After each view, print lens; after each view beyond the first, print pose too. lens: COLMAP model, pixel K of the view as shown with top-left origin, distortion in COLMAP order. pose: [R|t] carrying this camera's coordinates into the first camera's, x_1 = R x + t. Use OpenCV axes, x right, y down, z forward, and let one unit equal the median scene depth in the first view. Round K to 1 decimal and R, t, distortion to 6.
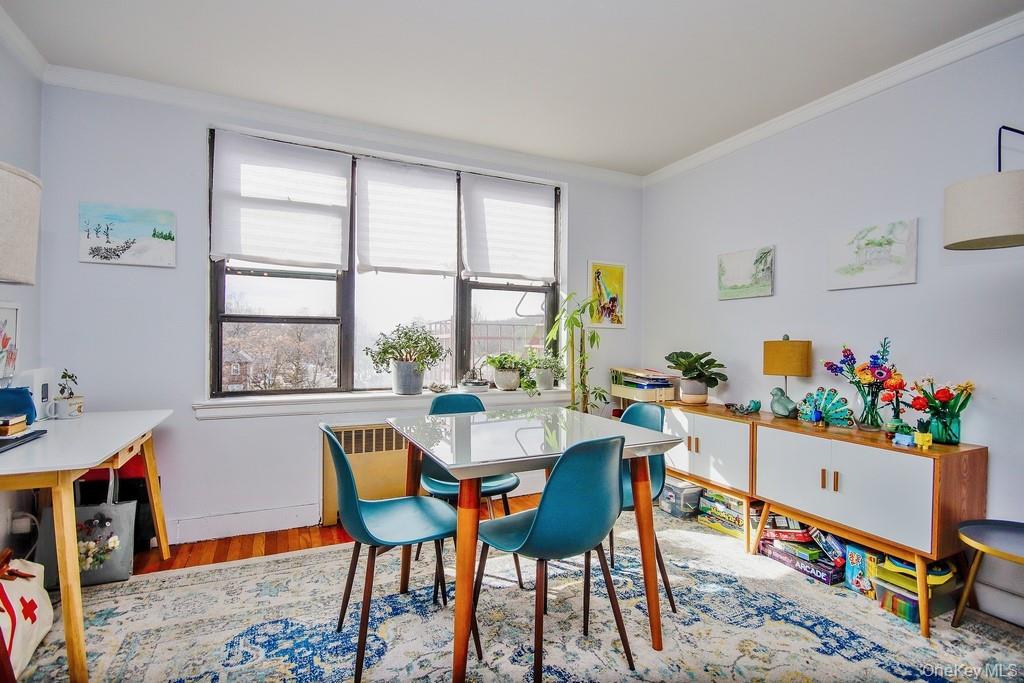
lens RADIAL K [[489.0, 0, 510.9], [0, 489.0, 344.1], [0, 0, 1]] dist [0.014243, -0.008226]
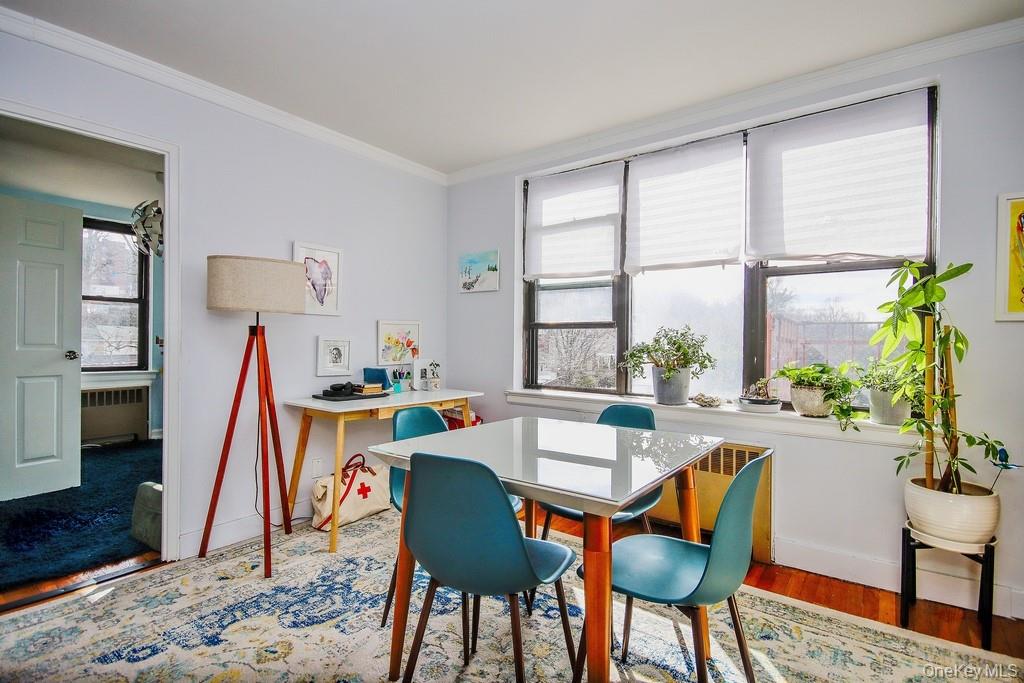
lens RADIAL K [[489.0, 0, 512.8], [0, 489.0, 346.7], [0, 0, 1]] dist [0.014243, -0.008226]
pose [[0.468434, 0.004787, -0.883486, 0.469781], [-0.014431, 0.999893, -0.002233, 0.003729], [0.883381, 0.013795, 0.468453, 0.340251]]
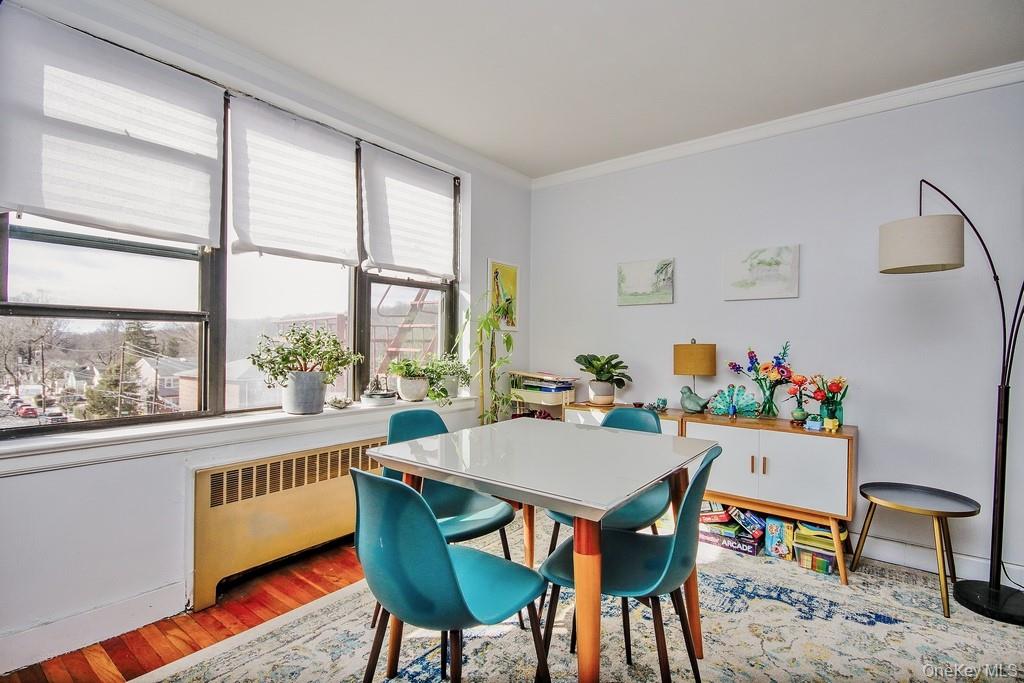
lens RADIAL K [[489.0, 0, 507.8], [0, 489.0, 345.7], [0, 0, 1]] dist [0.014243, -0.008226]
pose [[0.894531, -0.004964, 0.446978, -0.283460], [0.004058, 0.999987, 0.002983, -0.007287], [-0.446988, -0.000855, 0.894540, 0.166728]]
